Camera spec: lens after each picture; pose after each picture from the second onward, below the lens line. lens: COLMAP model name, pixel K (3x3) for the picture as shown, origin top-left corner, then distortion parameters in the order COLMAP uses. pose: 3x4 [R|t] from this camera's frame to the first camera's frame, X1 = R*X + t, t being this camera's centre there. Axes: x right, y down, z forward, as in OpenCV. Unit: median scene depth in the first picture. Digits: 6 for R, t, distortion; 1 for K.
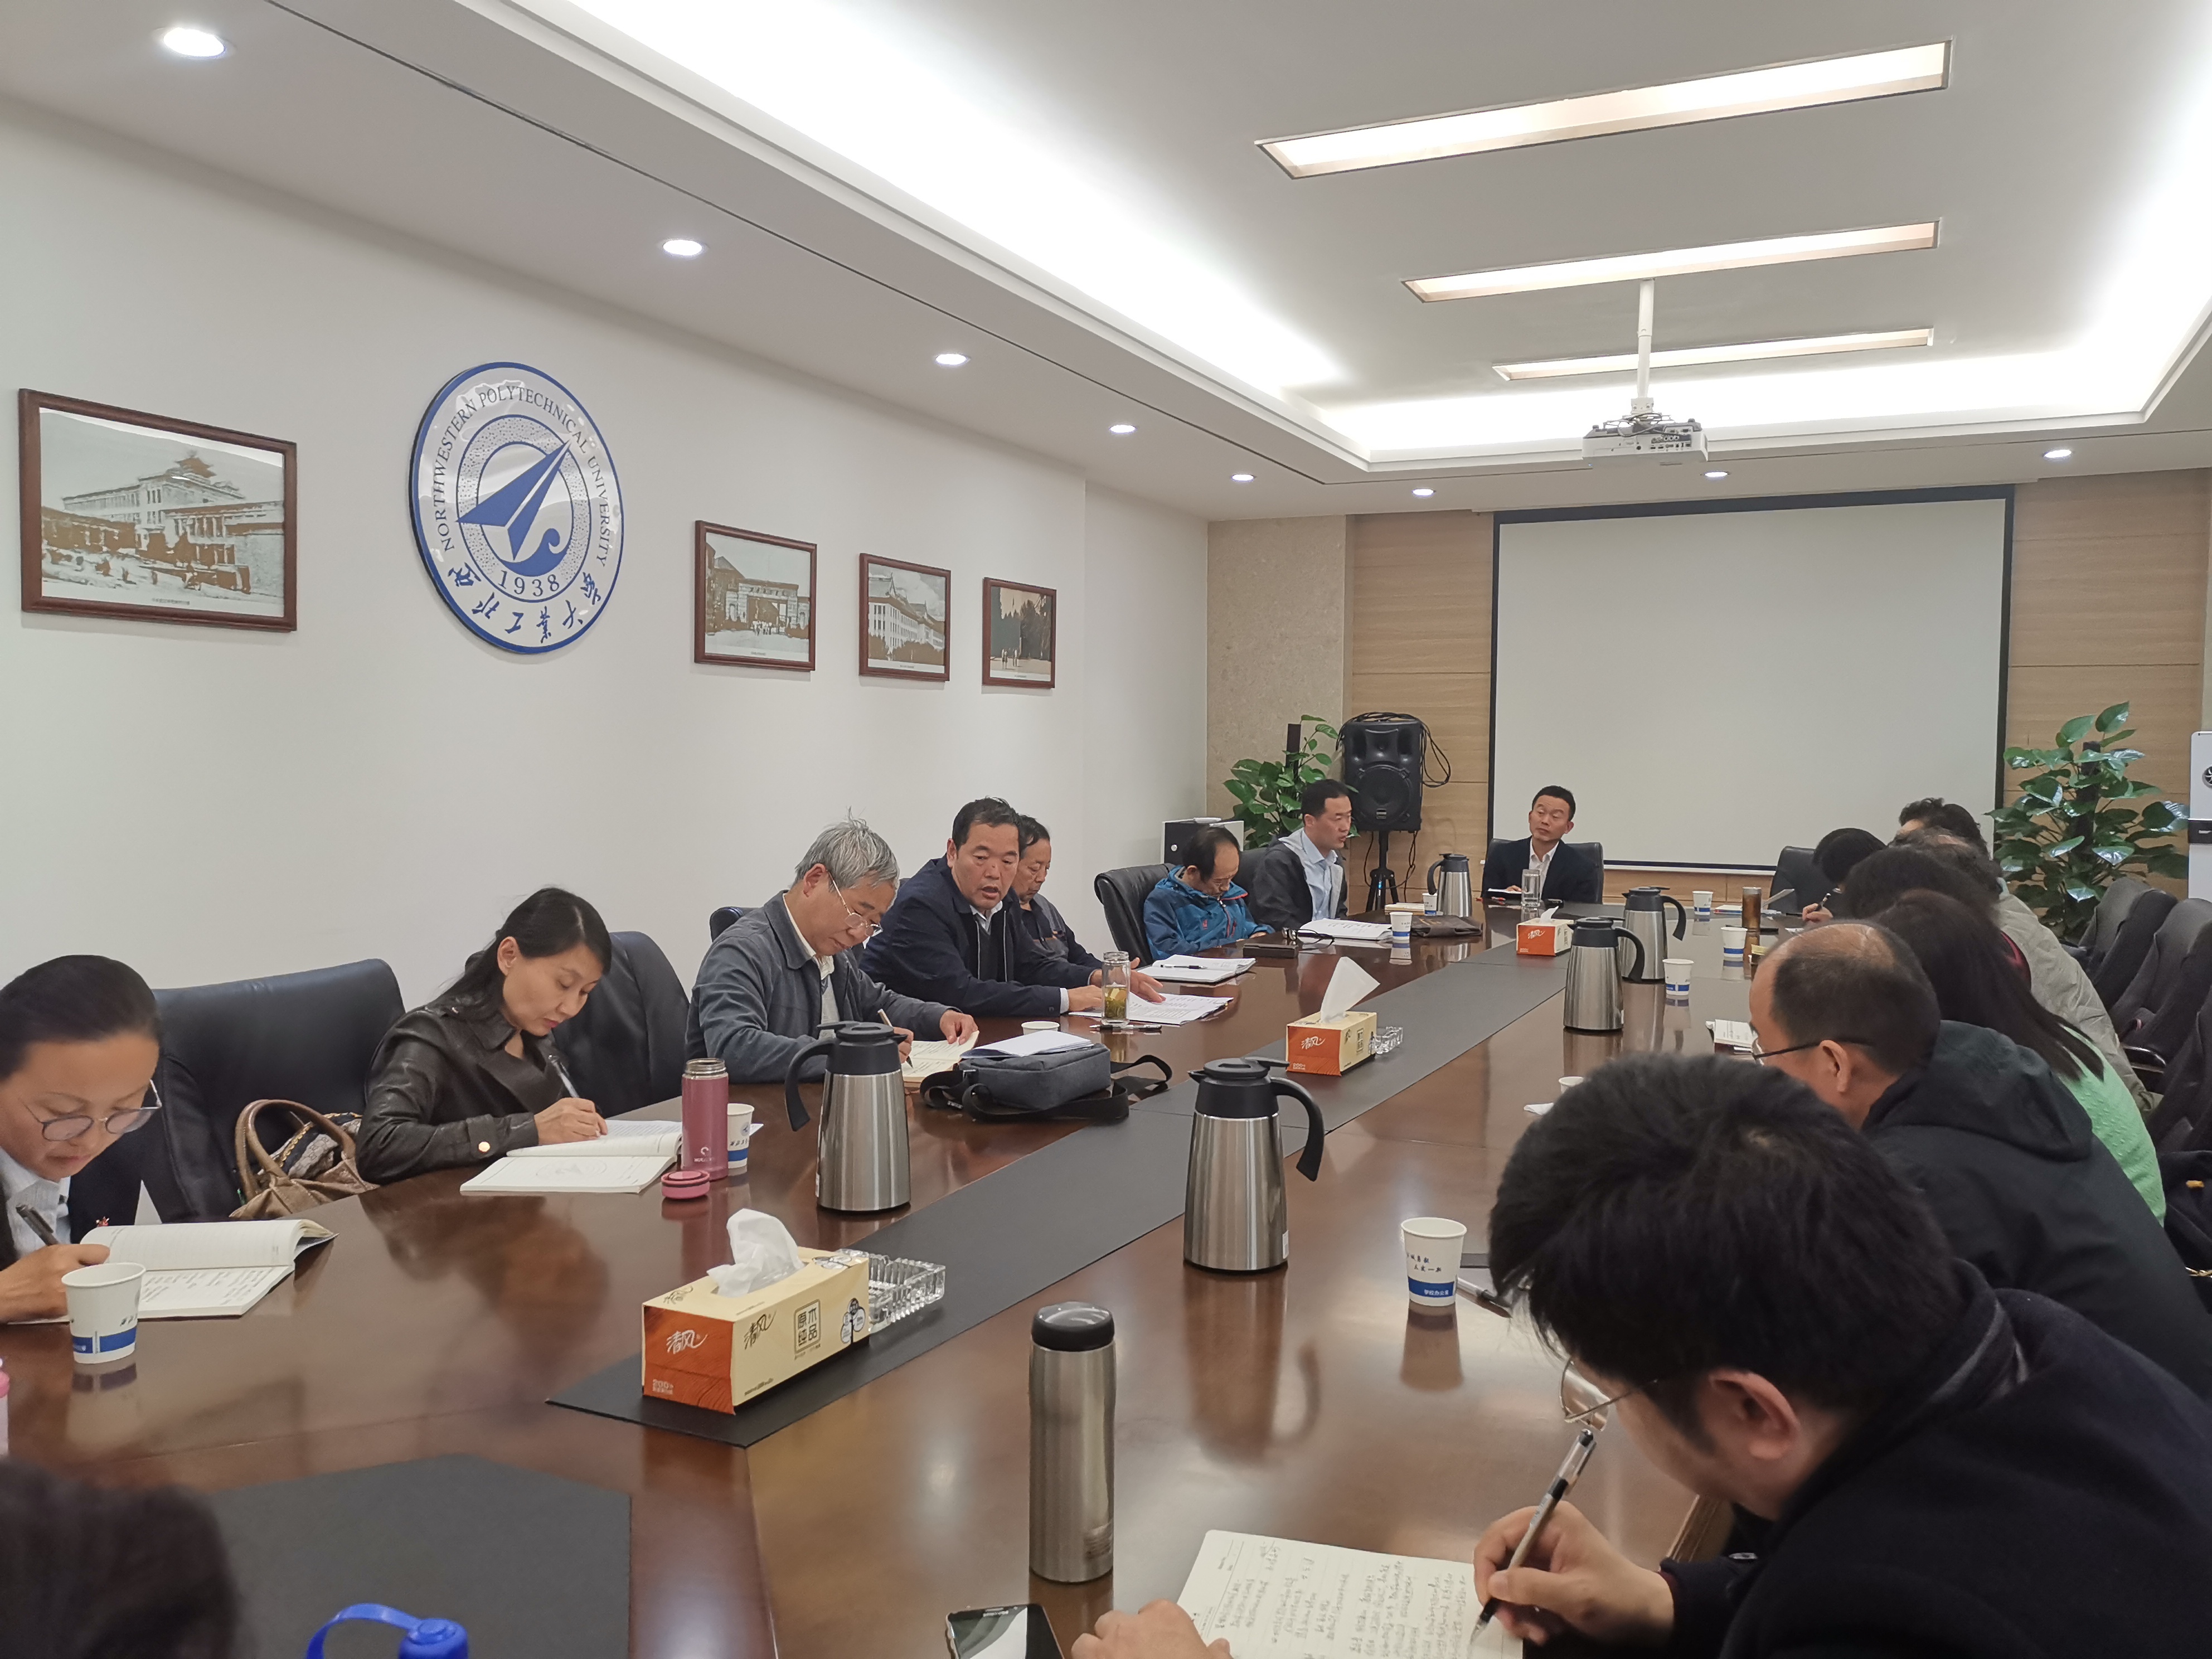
lens RADIAL K [[1706.9, 0, 1106.0], [0, 1706.9, 829.5], [0, 0, 1]] dist [0.052883, -0.050909]
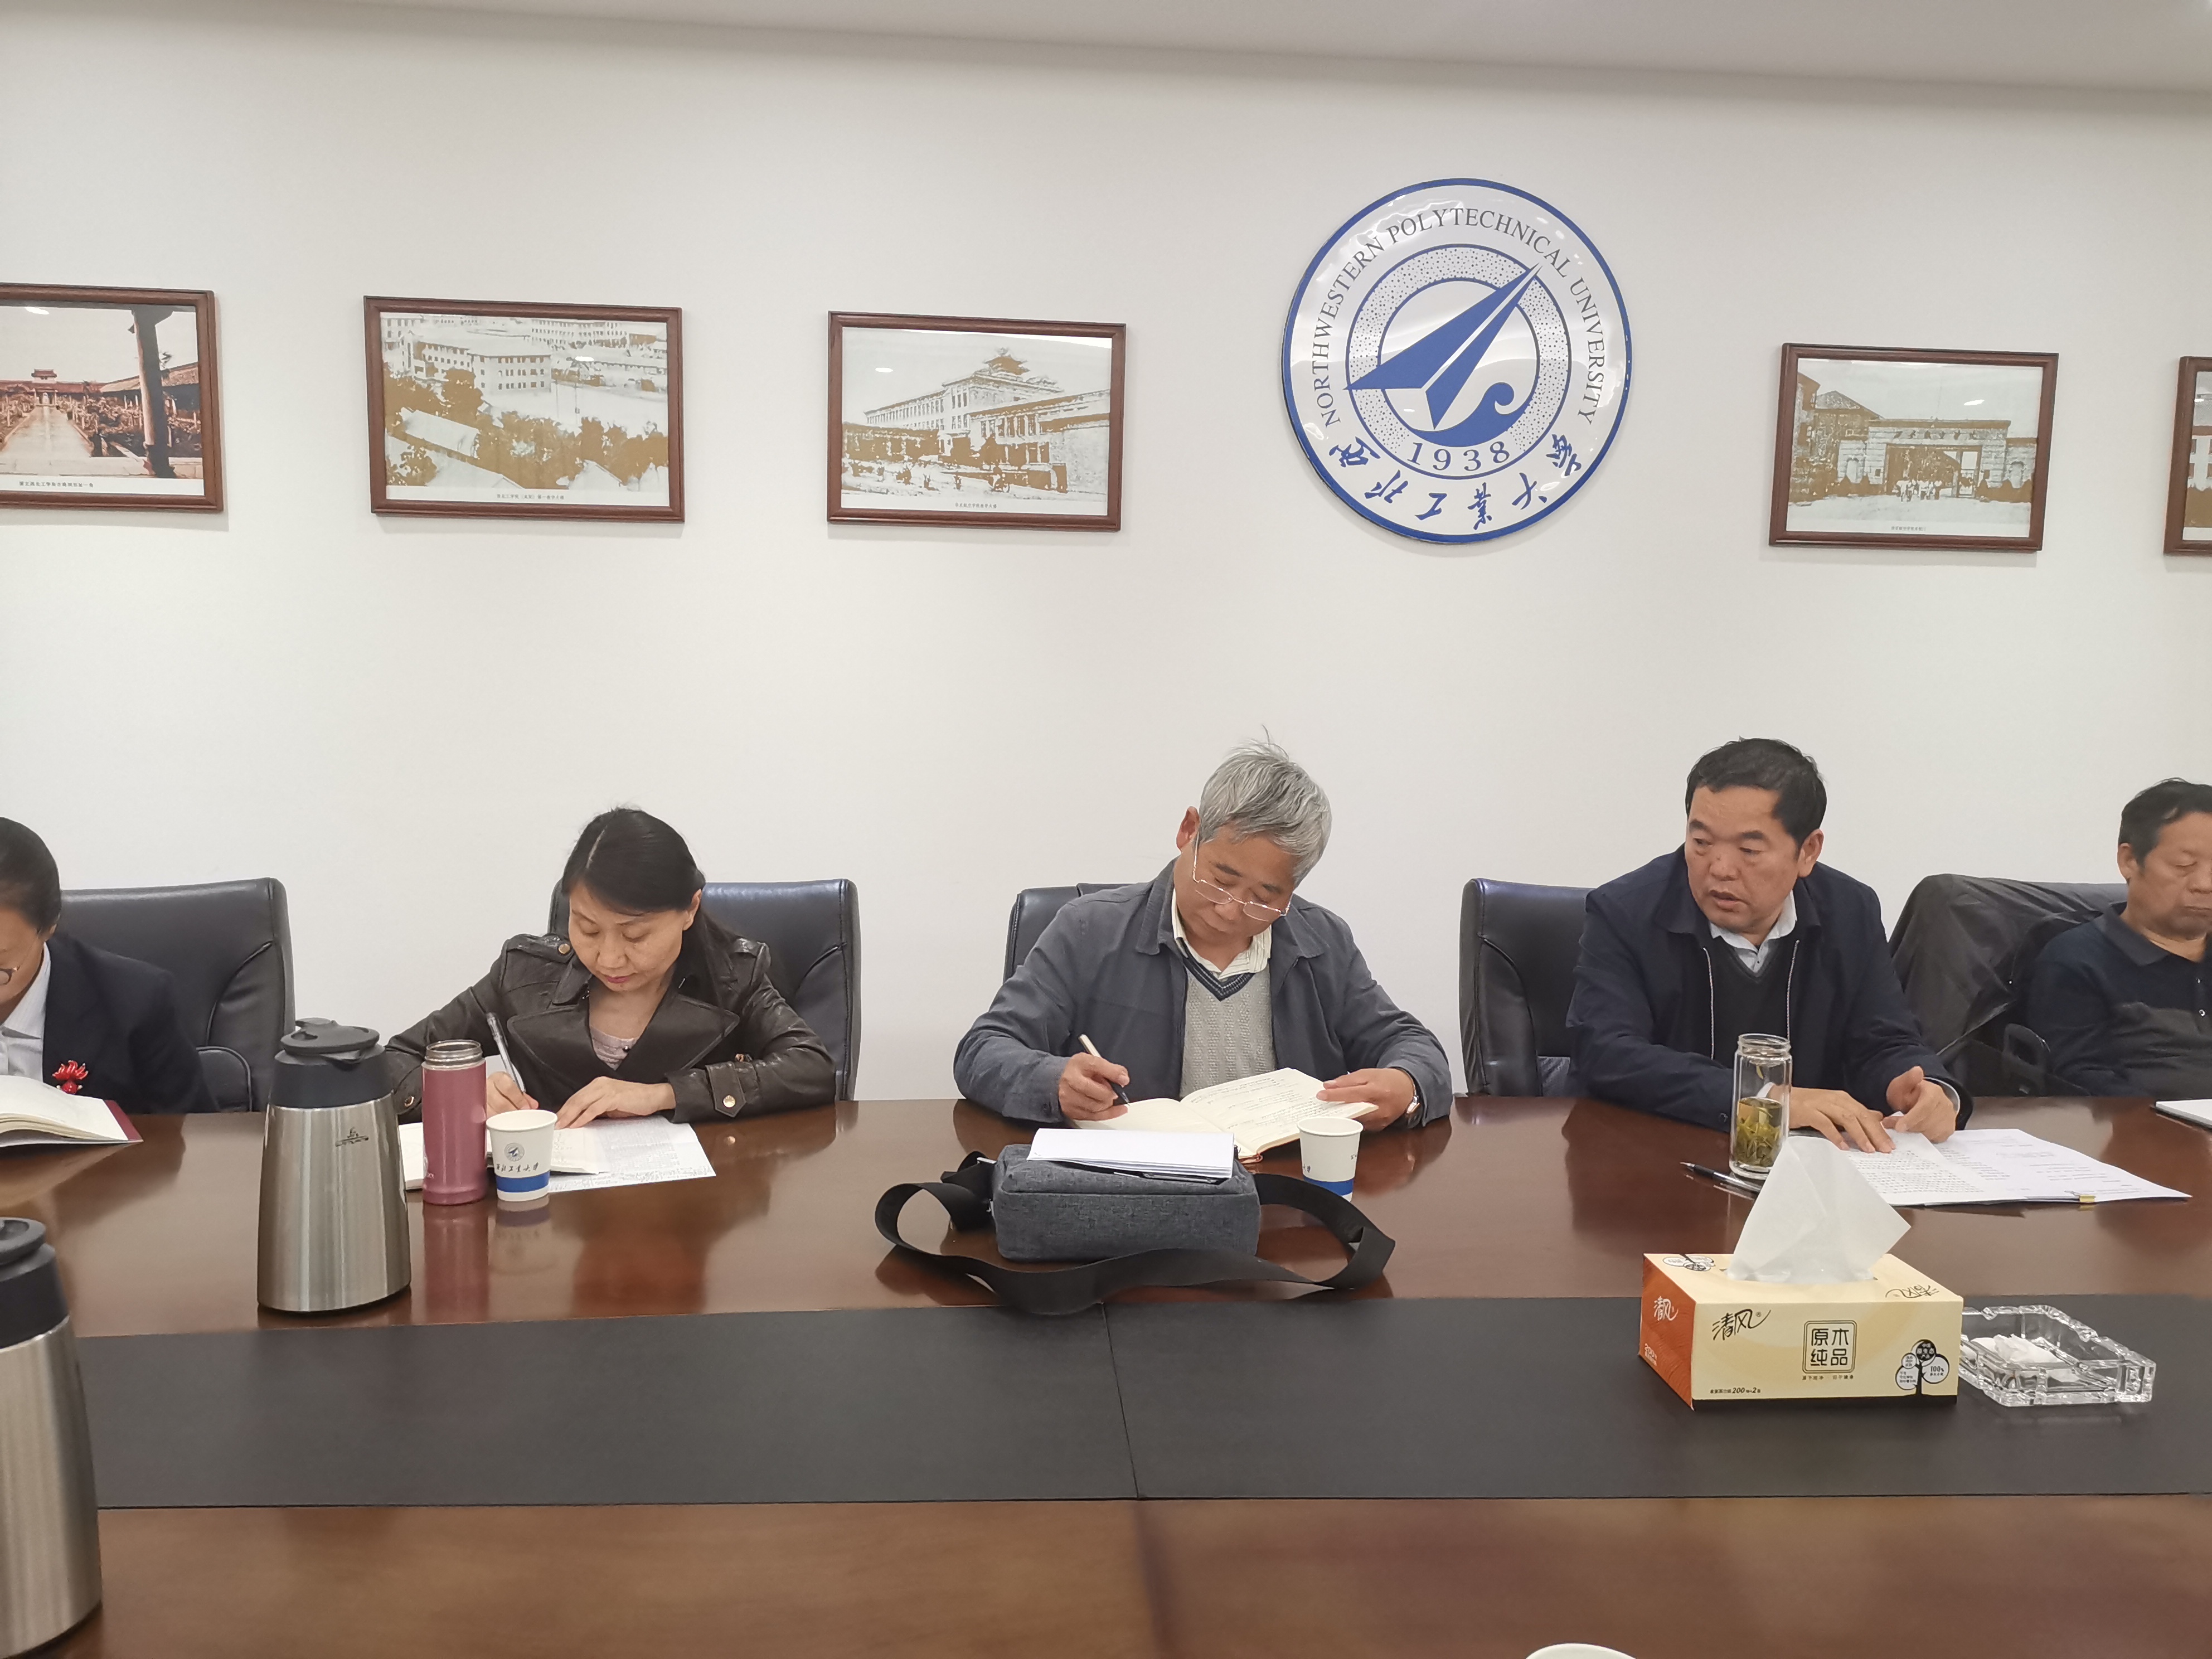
lens RADIAL K [[1706.9, 0, 1106.0], [0, 1706.9, 829.5], [0, 0, 1]] dist [0.052883, -0.050909]
pose [[0.499907, 0.075038, -0.862822, 0.304995], [-0.055768, 0.996961, 0.054393, -0.003165], [0.864282, 0.020926, 0.502572, 0.483692]]
